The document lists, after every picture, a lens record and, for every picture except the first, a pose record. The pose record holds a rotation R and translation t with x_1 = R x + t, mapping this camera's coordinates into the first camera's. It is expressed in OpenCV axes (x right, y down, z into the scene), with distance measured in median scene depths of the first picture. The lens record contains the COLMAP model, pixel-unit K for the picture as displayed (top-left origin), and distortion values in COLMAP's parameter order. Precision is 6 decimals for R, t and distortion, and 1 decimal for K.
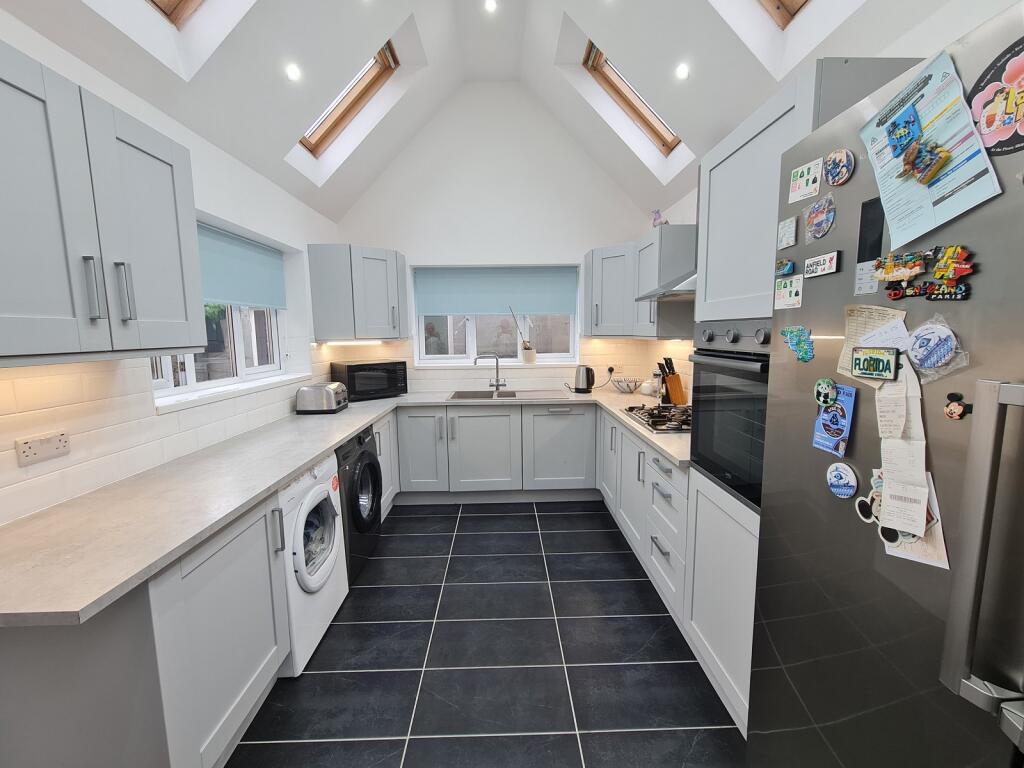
lens RADIAL K [[418.7, 0, 512.9], [0, 418.7, 382.9], [0, 0, 1]] dist [-0.002445, 0.000887]
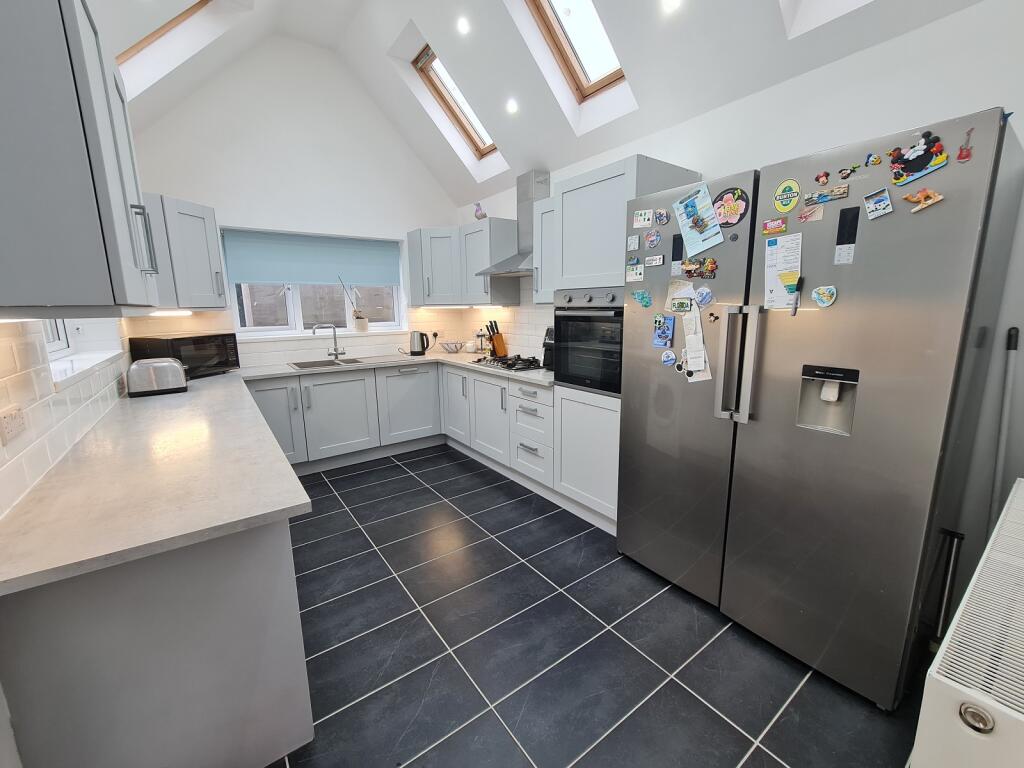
lens RADIAL K [[418.7, 0, 510.9], [0, 418.7, 382.7], [0, 0, 1]] dist [-0.002445, 0.000887]
pose [[0.824237, -0.104255, 0.556565, -0.473790], [0.073810, 0.994300, 0.076942, 0.050776], [-0.561414, -0.022338, 0.827233, -0.158218]]
